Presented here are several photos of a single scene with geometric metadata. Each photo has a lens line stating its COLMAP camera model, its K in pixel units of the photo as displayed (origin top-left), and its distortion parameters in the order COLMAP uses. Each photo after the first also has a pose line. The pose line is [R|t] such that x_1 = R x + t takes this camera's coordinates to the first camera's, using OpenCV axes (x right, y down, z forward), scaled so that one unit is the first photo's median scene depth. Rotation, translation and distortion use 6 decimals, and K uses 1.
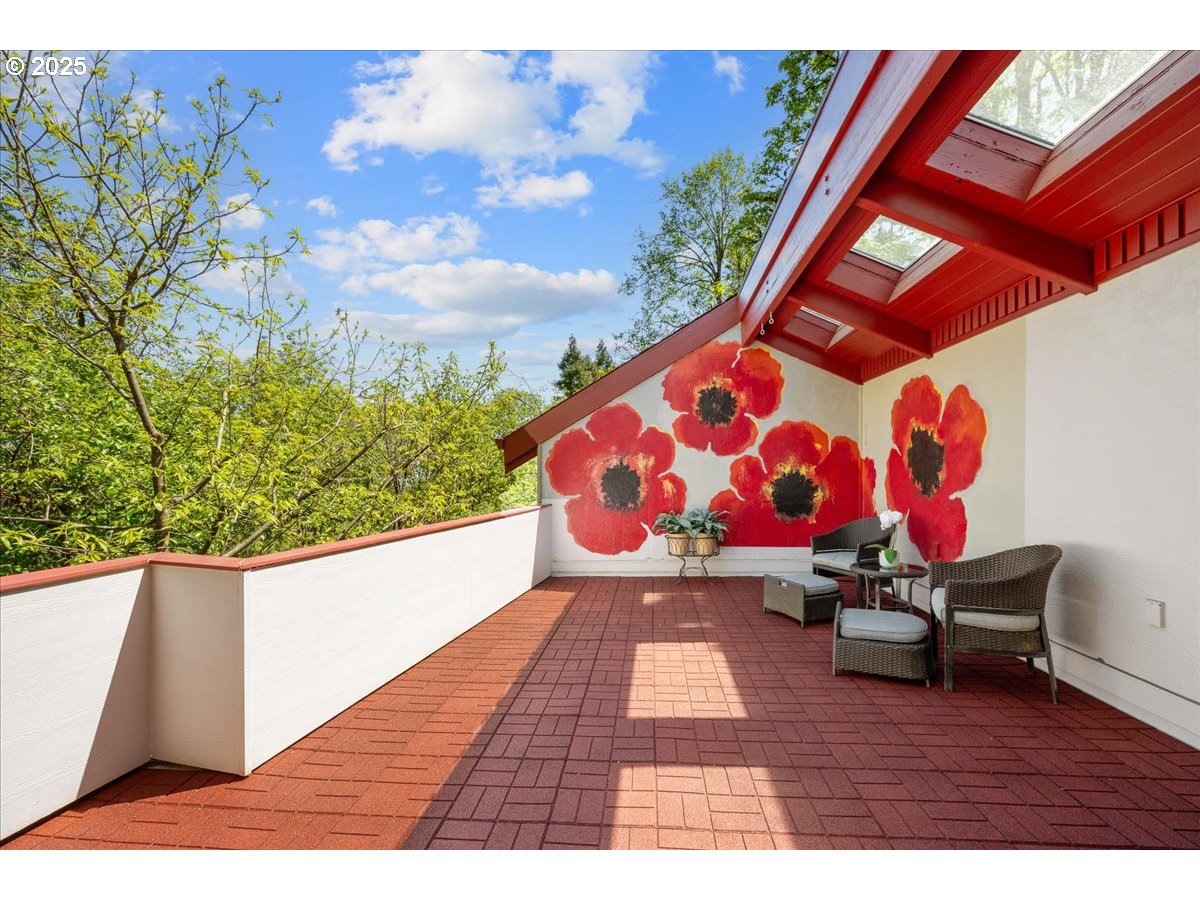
lens RADIAL K [[499.1, 0, 607.2], [0, 499.1, 476.9], [0, 0, 1]] dist [0.002602, 0.000068]
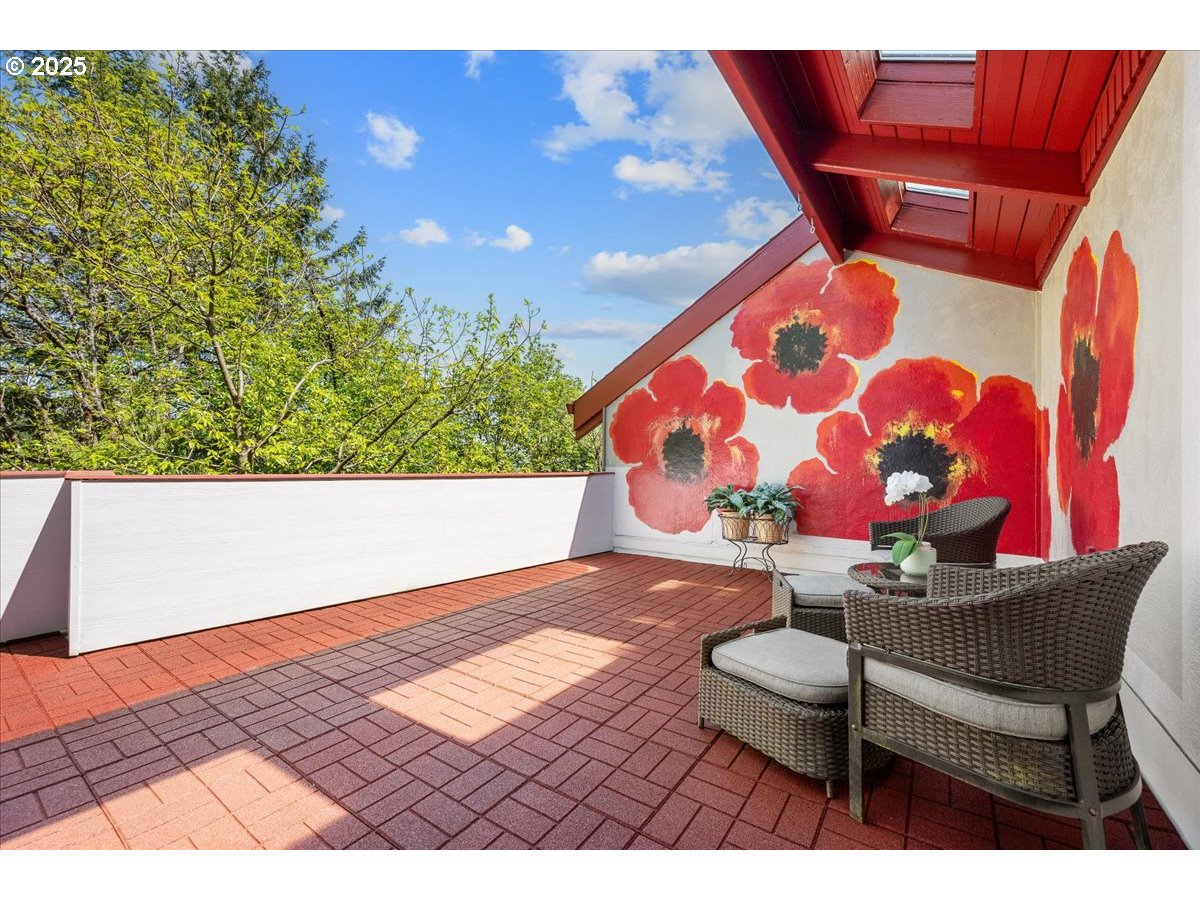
lens RADIAL K [[492.2, 0, 606.8], [0, 492.2, 453.6], [0, 0, 1]] dist [0.000250, 0.000086]
pose [[0.870770, 0.011876, -0.491548, 0.334022], [-0.025797, 0.999435, -0.021552, 0.041466], [0.491014, 0.031448, 0.870584, 0.213411]]
